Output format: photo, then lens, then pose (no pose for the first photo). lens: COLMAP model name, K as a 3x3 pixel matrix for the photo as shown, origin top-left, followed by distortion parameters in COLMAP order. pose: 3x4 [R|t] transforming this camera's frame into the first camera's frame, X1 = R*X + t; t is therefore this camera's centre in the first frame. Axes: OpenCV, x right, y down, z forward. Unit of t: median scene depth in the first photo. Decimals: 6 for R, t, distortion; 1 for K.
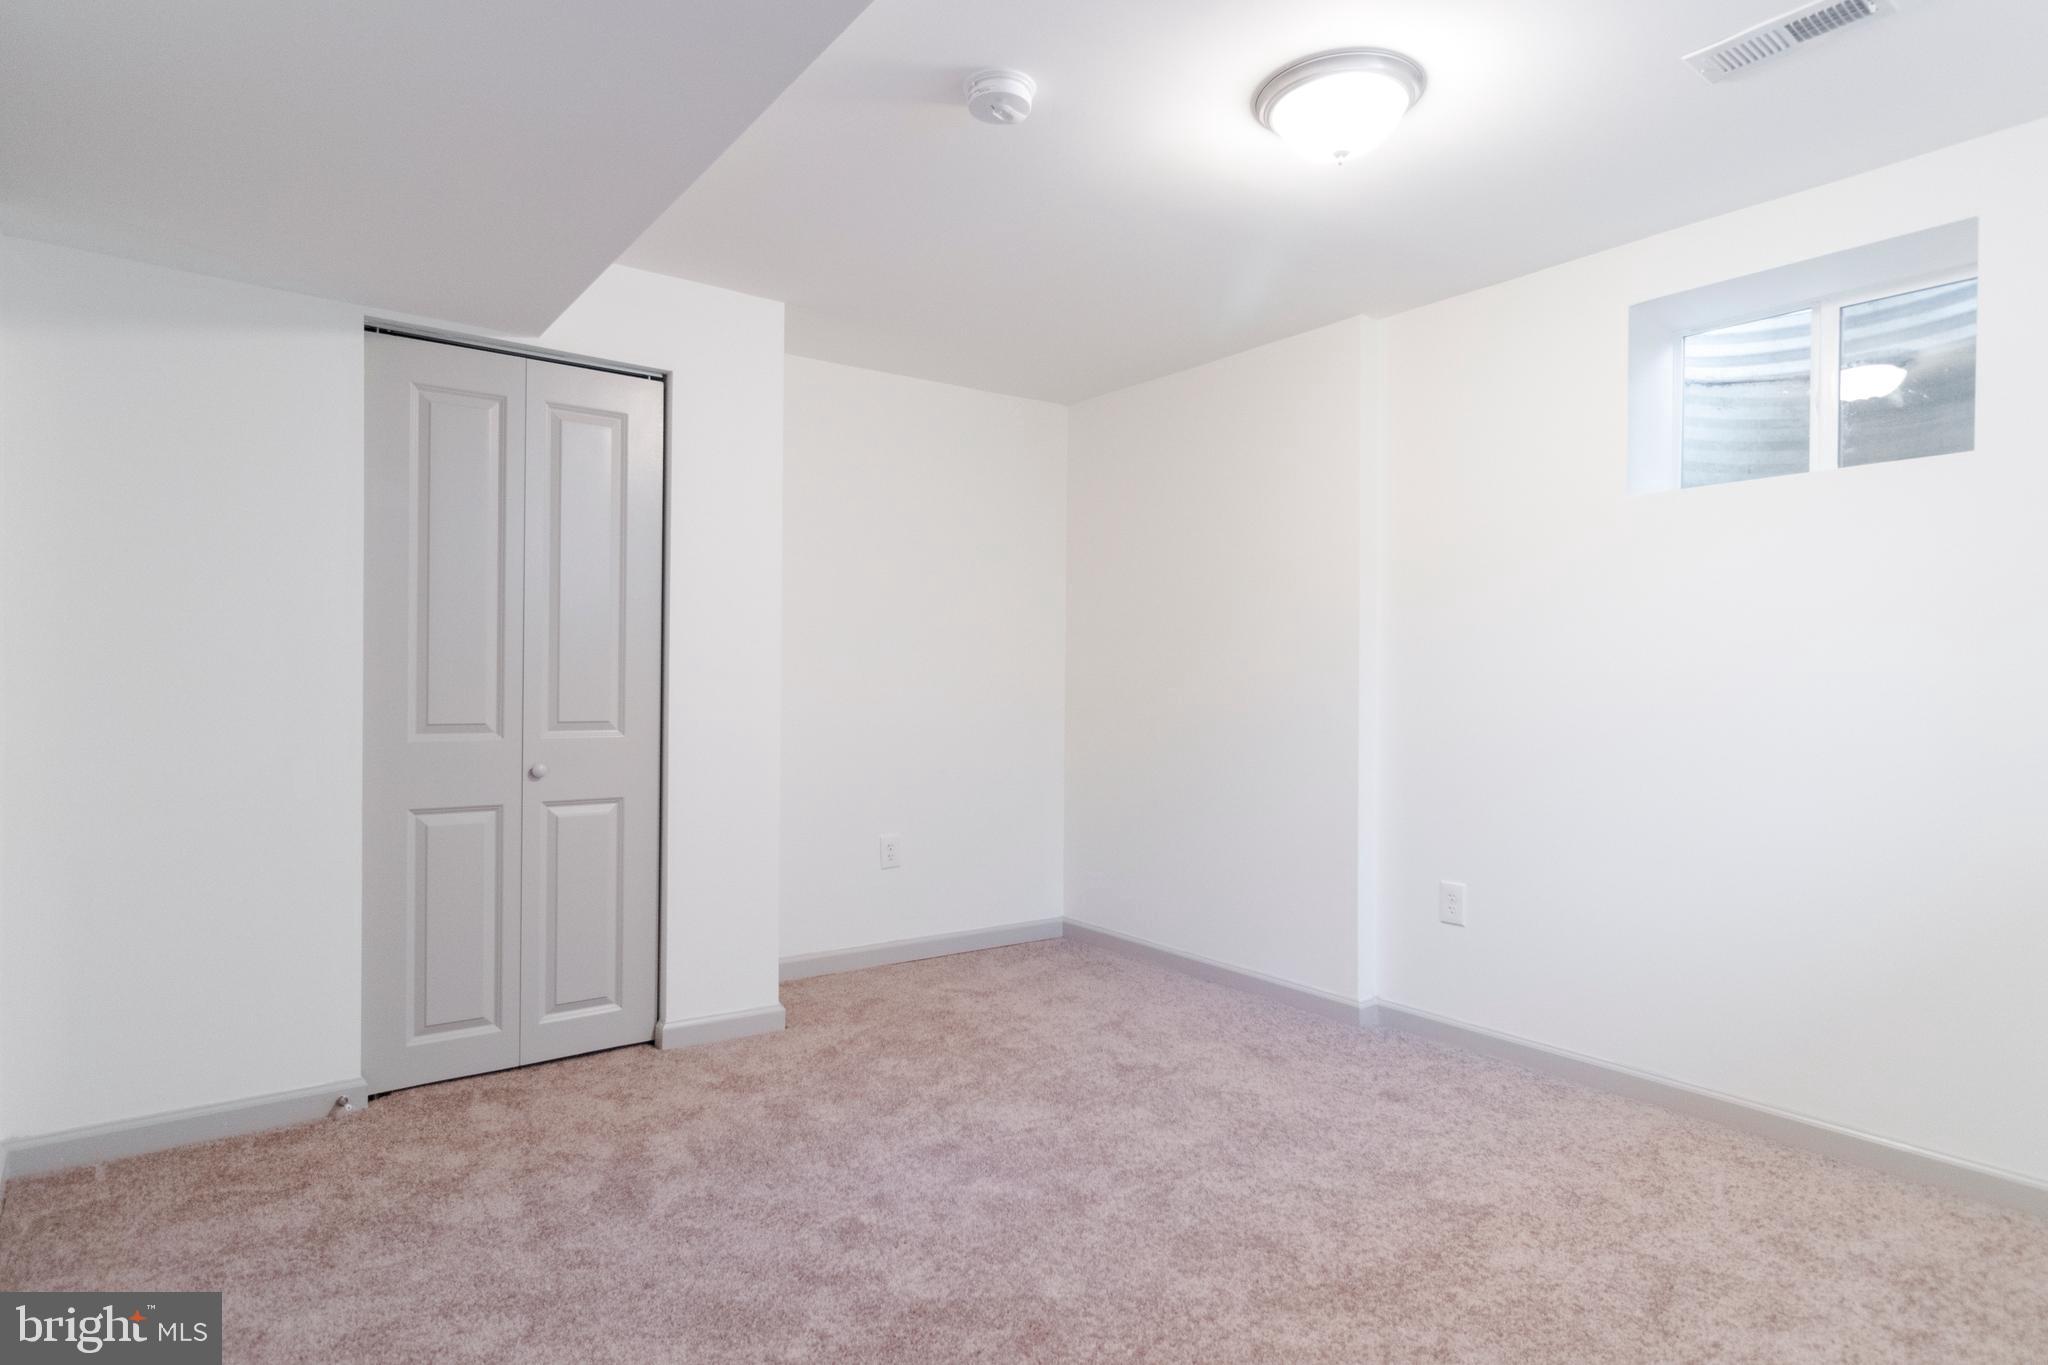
lens RADIAL K [[1127.6, 0, 1020.3], [0, 1127.6, 685.1], [0, 0, 1]] dist [0.000084, 0.000057]
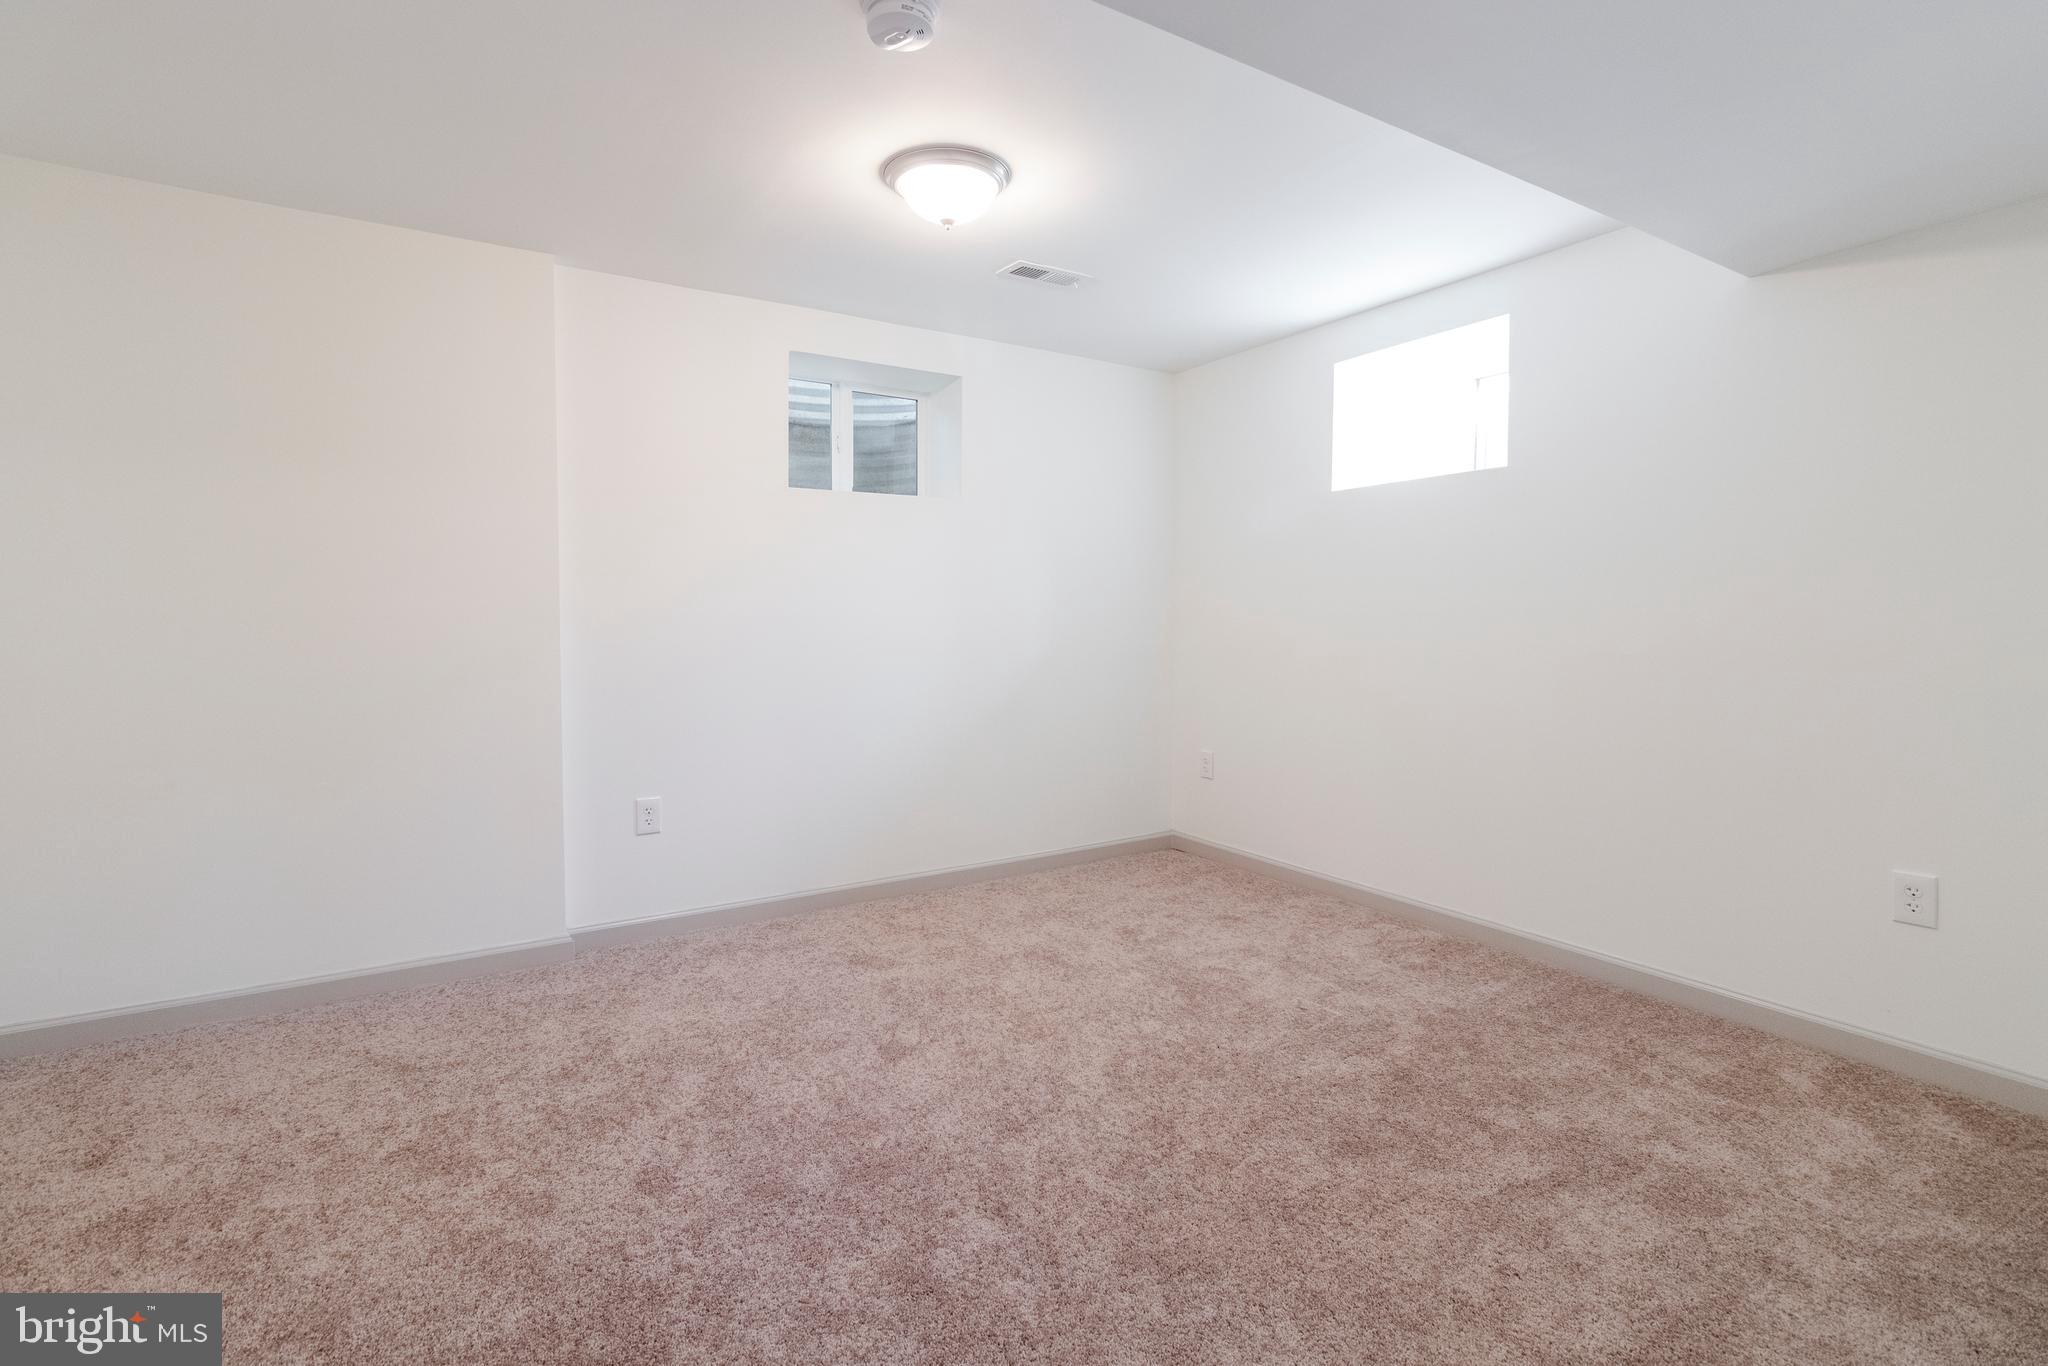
lens RADIAL K [[970.1, 0, 1019.9], [0, 970.1, 675.7], [0, 0, 1]] dist [0.000565, 0.001007]
pose [[0.039945, -0.058783, 0.997471, -0.677591], [0.003503, 0.998270, 0.058690, -0.006133], [-0.999196, 0.001150, 0.040082, 0.692239]]
